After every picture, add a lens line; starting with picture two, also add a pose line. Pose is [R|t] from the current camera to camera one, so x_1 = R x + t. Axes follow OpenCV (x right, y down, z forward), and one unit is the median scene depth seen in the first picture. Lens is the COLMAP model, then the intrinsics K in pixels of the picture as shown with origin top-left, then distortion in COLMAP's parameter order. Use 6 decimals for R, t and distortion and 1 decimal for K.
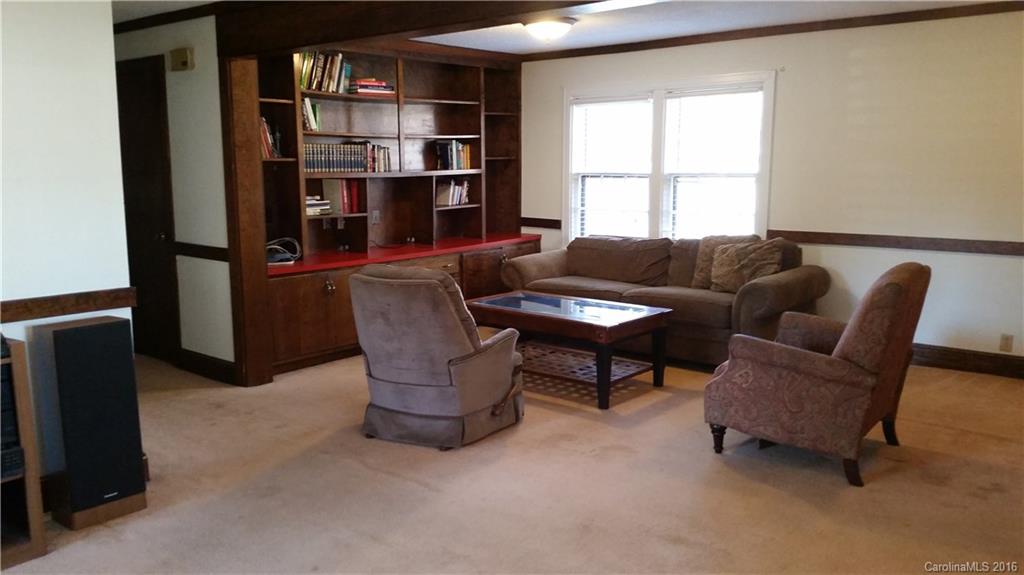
lens RADIAL K [[845.9, 0, 512.0], [0, 845.9, 287.5], [0, 0, 1]] dist [0.092978, -0.000929]
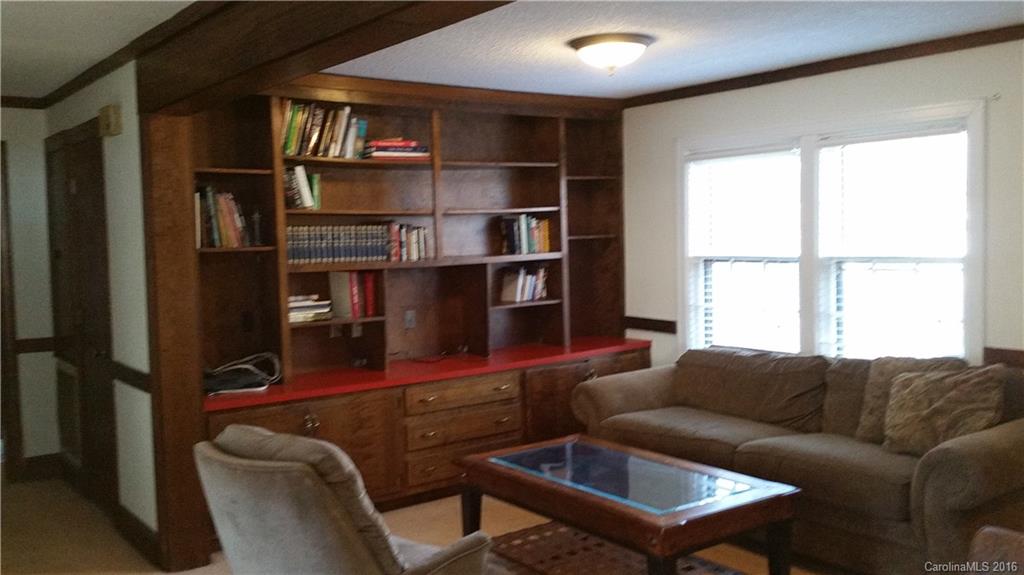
lens RADIAL K [[918.1, 0, 509.1], [0, 918.1, 272.2], [0, 0, 1]] dist [0.169426, -0.404538]
pose [[0.971959, -0.007870, -0.235019, 0.118761], [-0.016352, 0.994758, -0.100940, -0.046230], [0.234581, 0.101952, 0.966735, 0.245638]]
